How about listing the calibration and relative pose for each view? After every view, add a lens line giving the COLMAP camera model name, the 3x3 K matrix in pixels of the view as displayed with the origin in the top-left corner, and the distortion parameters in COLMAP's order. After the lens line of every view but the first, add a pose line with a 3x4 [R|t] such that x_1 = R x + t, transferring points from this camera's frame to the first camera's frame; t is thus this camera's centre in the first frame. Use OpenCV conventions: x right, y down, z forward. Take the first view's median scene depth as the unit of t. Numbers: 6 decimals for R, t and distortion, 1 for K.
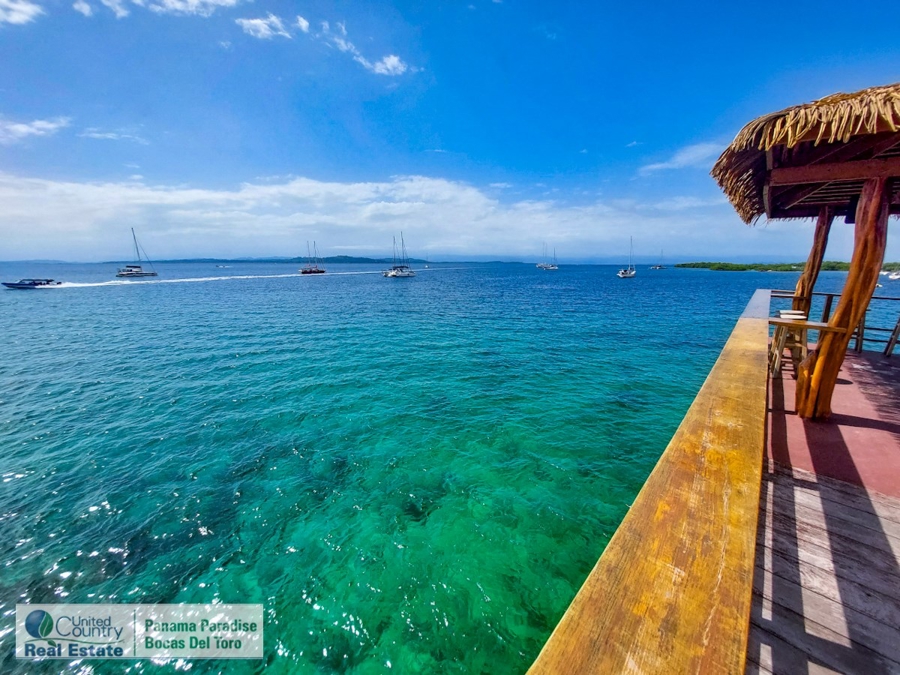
lens RADIAL K [[365.4, 0, 448.9], [0, 365.4, 341.9], [0, 0, 1]] dist [-0.010568, -0.000287]
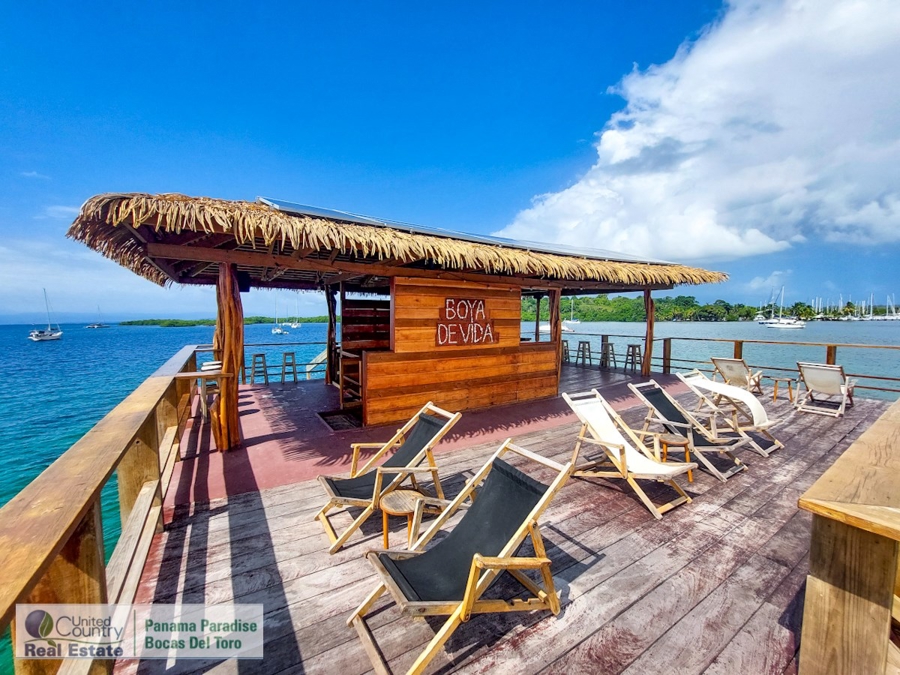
lens RADIAL K [[362.0, 0, 450.0], [0, 362.0, 337.5], [0, 0, 1]] dist [-0.013956, -0.000079]
pose [[0.276860, -0.061684, 0.958928, 0.102047], [0.216893, 0.976195, 0.000173, 0.007479], [-0.936112, 0.207937, 0.283648, -0.136182]]
